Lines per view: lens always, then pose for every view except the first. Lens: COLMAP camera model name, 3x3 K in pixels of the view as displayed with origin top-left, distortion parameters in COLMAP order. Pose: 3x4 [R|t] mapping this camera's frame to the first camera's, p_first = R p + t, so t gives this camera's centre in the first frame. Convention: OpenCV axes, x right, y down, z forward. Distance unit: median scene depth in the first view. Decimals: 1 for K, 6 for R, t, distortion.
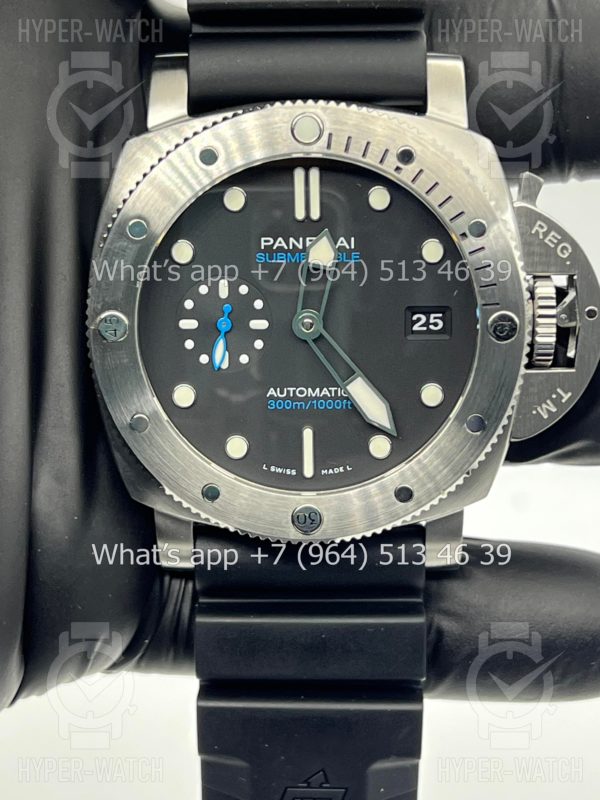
lens RADIAL K [[2005.3, 0, 279.1], [0, 2005.3, 397.6], [0, 0, 1]] dist [0.162973, 0.000000]
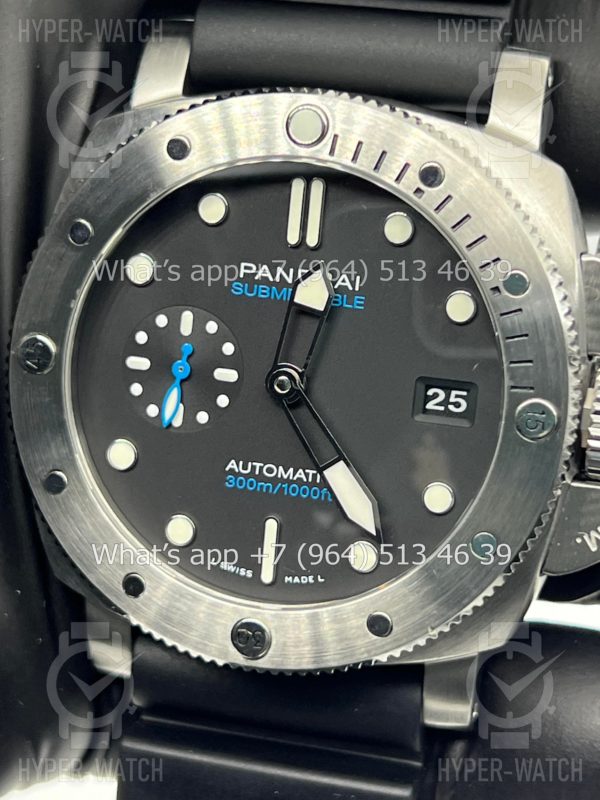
lens RADIAL K [[2005.3, 0, 293.9], [0, 2005.3, 392.7], [0, 0, 1]] dist [0.162973, 0.000000]
pose [[0.973068, 0.127451, -0.192079, 0.162076], [-0.131871, 0.991213, -0.010351, -0.025222], [0.189072, 0.035402, 0.981325, 0.255647]]
